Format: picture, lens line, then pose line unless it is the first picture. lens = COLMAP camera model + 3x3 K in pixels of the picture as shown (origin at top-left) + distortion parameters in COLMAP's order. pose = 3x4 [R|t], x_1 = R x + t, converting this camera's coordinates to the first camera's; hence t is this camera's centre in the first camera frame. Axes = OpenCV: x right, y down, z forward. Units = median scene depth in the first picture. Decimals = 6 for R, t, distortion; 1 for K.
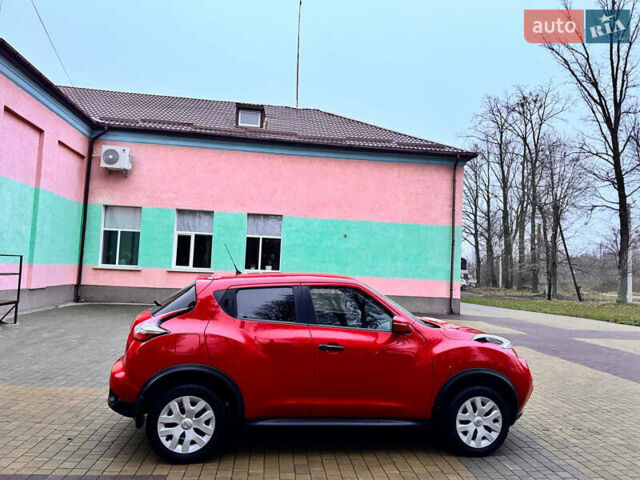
lens RADIAL K [[448.7, 0, 322.5], [0, 448.7, 242.0], [0, 0, 1]] dist [0.076623, -0.086180]
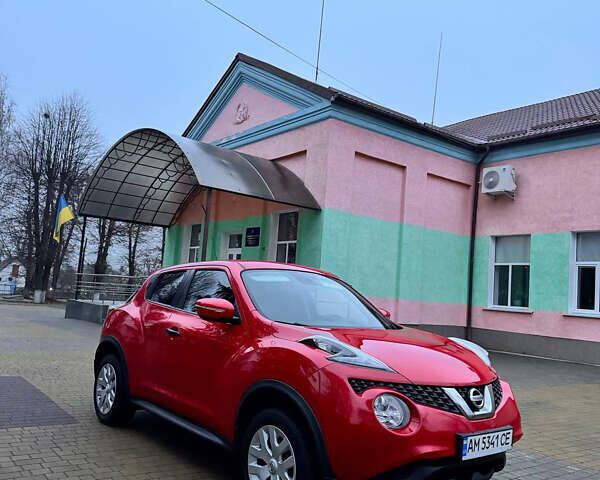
lens RADIAL K [[555.5, 0, 300.0], [0, 555.5, 240.0], [0, 0, 1]] dist [0.155172, -0.275548]
pose [[0.503128, -0.091065, -0.859401, 0.253745], [0.000596, 0.994469, -0.105029, 0.037730], [0.864212, 0.052331, 0.500399, 0.145533]]
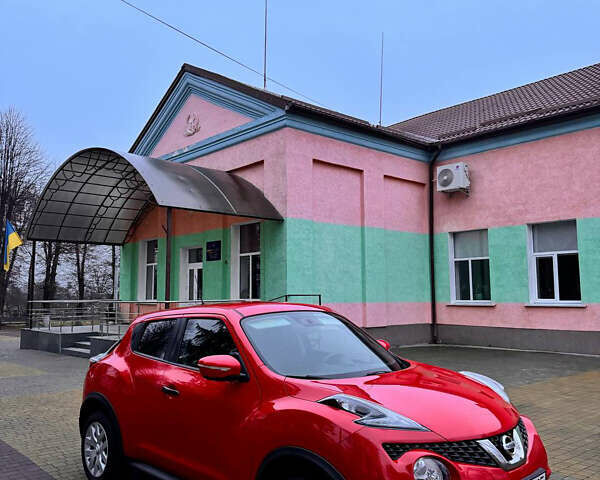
lens RADIAL K [[554.4, 0, 292.1], [0, 554.4, 240.4], [0, 0, 1]] dist [0.167060, -0.325469]
pose [[0.558630, -0.126690, -0.819684, 0.233888], [0.080053, 0.991887, -0.098748, 0.015961], [0.825545, -0.010454, 0.564239, 0.133074]]
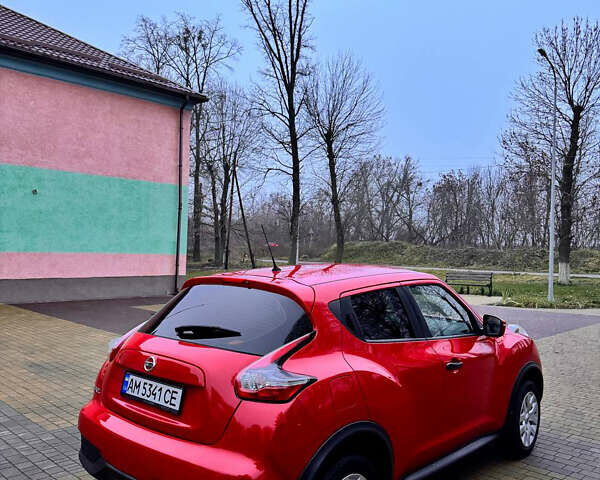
lens RADIAL K [[555.5, 0, 300.0], [0, 555.5, 240.0], [0, 0, 1]] dist [0.155172, -0.275548]
pose [[0.779079, -0.012965, 0.626791, -0.185520], [-0.032219, 0.997637, 0.060682, -0.006600], [-0.626097, -0.067471, 0.776821, 0.102254]]
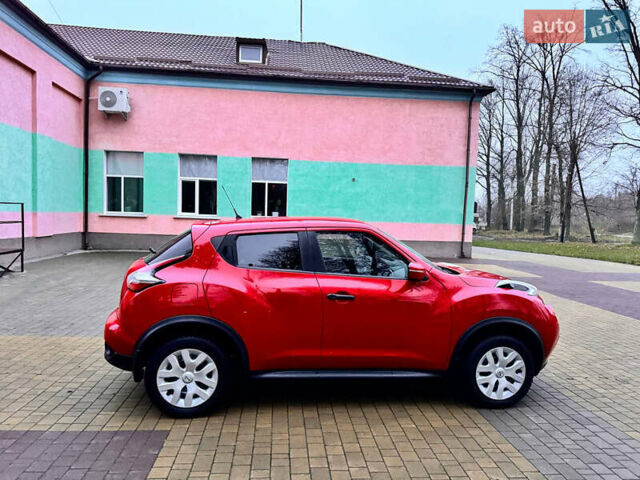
lens RADIAL K [[449.2, 0, 316.7], [0, 449.2, 241.8], [0, 0, 1]] dist [0.067078, -0.072638]
pose [[0.999456, -0.011557, -0.030890, -0.000347], [0.015168, 0.992737, 0.119345, 0.002923], [0.029286, -0.119749, 0.992372, 0.024570]]
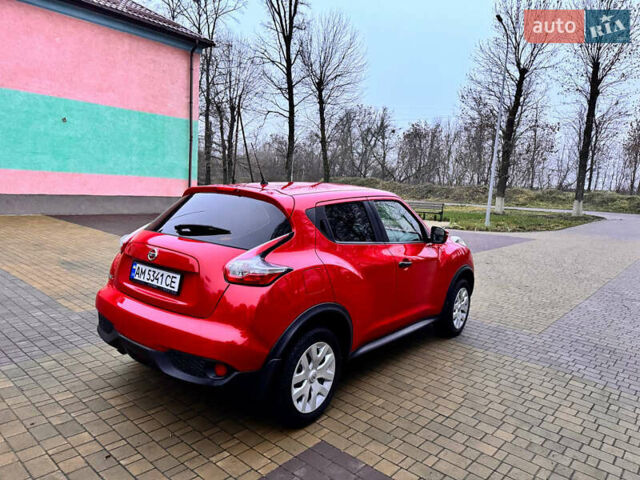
lens RADIAL K [[448.7, 0, 322.5], [0, 448.7, 242.0], [0, 0, 1]] dist [0.076623, -0.086180]
pose [[0.738876, -0.085625, 0.668379, -0.177608], [-0.070674, 0.976576, 0.203236, 0.001208], [-0.670125, -0.197403, 0.715517, 0.104050]]
